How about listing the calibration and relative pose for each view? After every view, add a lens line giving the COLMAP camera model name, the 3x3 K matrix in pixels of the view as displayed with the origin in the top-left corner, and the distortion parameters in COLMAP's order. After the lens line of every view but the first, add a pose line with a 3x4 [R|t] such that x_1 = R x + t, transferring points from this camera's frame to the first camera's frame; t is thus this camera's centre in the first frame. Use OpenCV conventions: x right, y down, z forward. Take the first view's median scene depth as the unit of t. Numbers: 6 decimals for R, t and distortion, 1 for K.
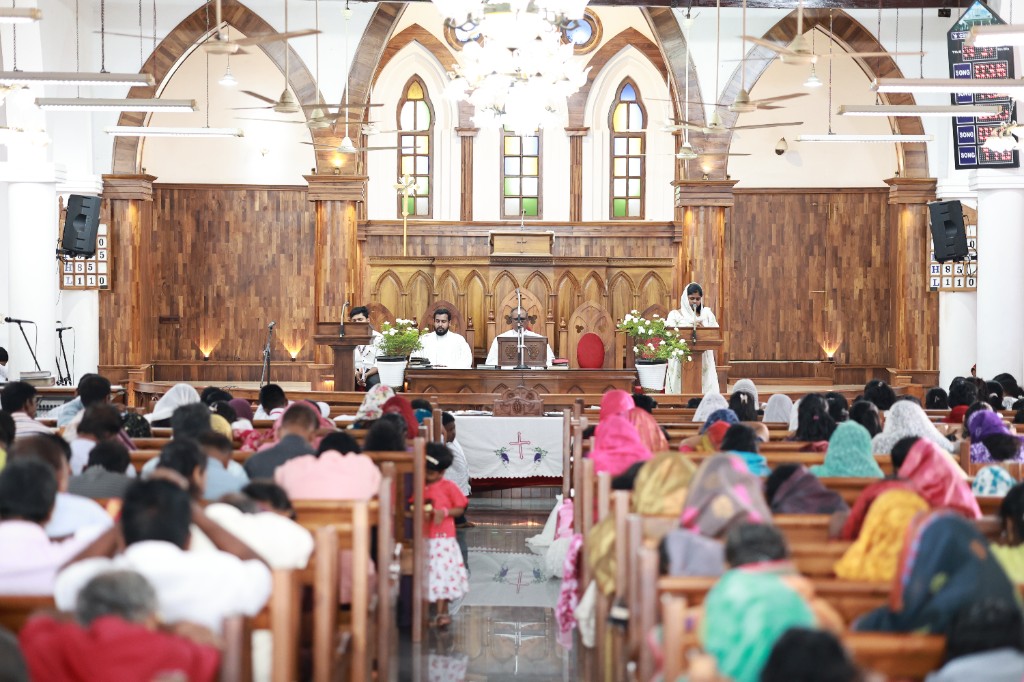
lens RADIAL K [[2372.2, 0, 511.0], [0, 2372.2, 311.2], [0, 0, 1]] dist [0.476422, -0.026787]
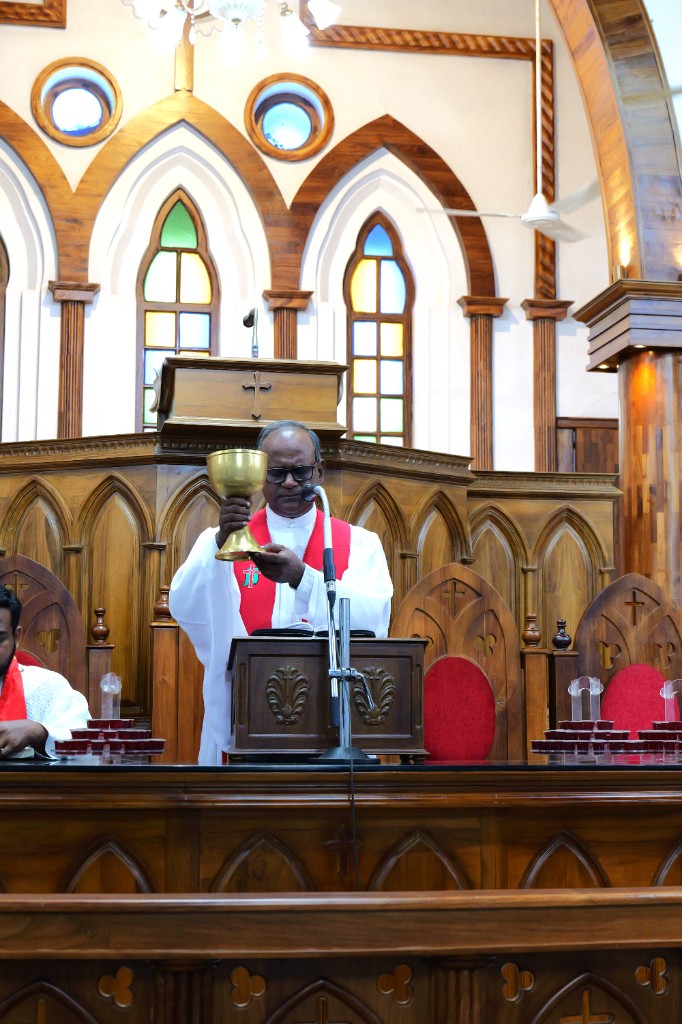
lens RADIAL K [[1704.7, 0, 338.0], [0, 1704.7, 499.9], [0, 0, 1]] dist [0.023241, -0.008356]
pose [[0.987824, 0.017283, 0.154615, -0.018213], [0.002904, 0.991589, -0.129396, 0.015653], [-0.155551, 0.128270, 0.979465, 0.641945]]
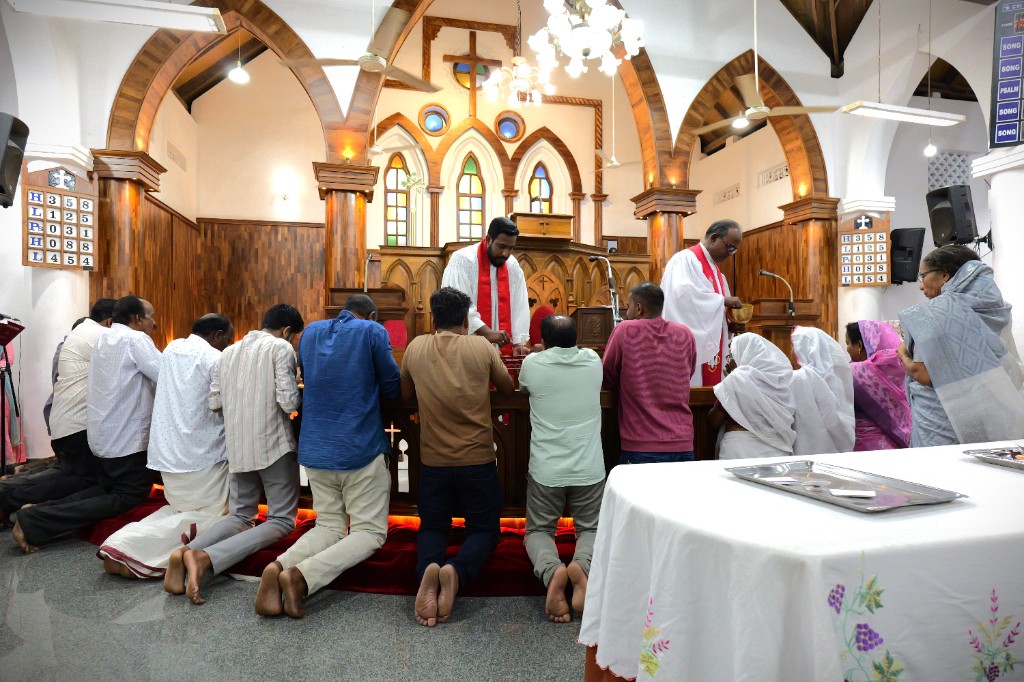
lens RADIAL K [[601.8, 0, 512.0], [0, 601.8, 341.0], [0, 0, 1]] dist [-0.020964, 0.000971]
pose [[0.974842, -0.006513, 0.222801, -0.054325], [0.008187, 0.999945, -0.006592, 0.017846], [-0.222746, 0.008250, 0.974842, 0.642127]]
